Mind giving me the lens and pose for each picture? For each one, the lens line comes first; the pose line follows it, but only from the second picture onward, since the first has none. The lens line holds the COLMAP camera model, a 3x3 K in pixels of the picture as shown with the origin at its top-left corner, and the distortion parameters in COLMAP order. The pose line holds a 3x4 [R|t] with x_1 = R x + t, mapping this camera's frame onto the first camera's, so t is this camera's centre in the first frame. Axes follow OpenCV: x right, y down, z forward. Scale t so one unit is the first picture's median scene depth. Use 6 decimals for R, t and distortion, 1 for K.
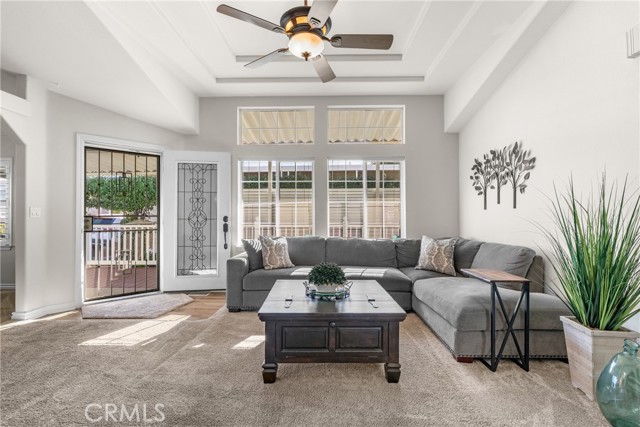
lens RADIAL K [[289.4, 0, 322.6], [0, 289.4, 213.8], [0, 0, 1]] dist [-0.002603, 0.000311]
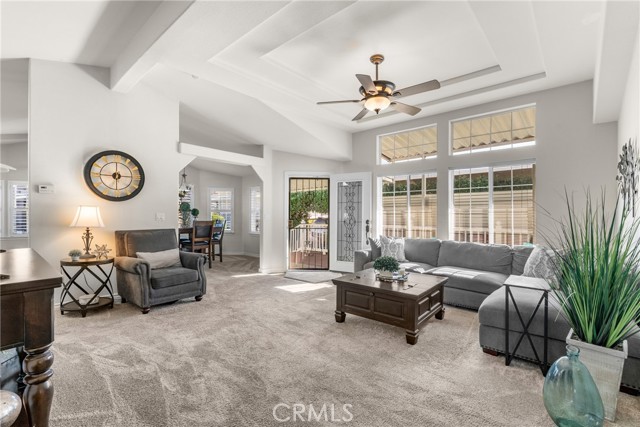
lens RADIAL K [[293.2, 0, 320.0], [0, 293.2, 213.5], [0, 0, 1]] dist [-0.004691, -0.000434]
pose [[0.757315, 0.000445, -0.653050, 0.432953], [-0.001201, 0.999999, -0.000711, -0.022879], [0.653049, 0.001323, 0.757314, -0.183281]]
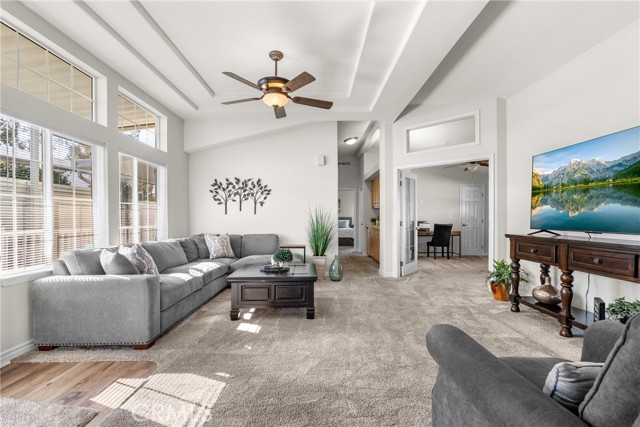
lens RADIAL K [[291.2, 0, 320.0], [0, 291.2, 217.4], [0, 0, 1]] dist [-0.000838, 0.000102]
pose [[-0.017961, 0.002160, 0.999836, -0.961891], [-0.004877, 0.999986, -0.002248, 0.002865], [-0.999827, -0.004917, -0.017950, 0.512993]]
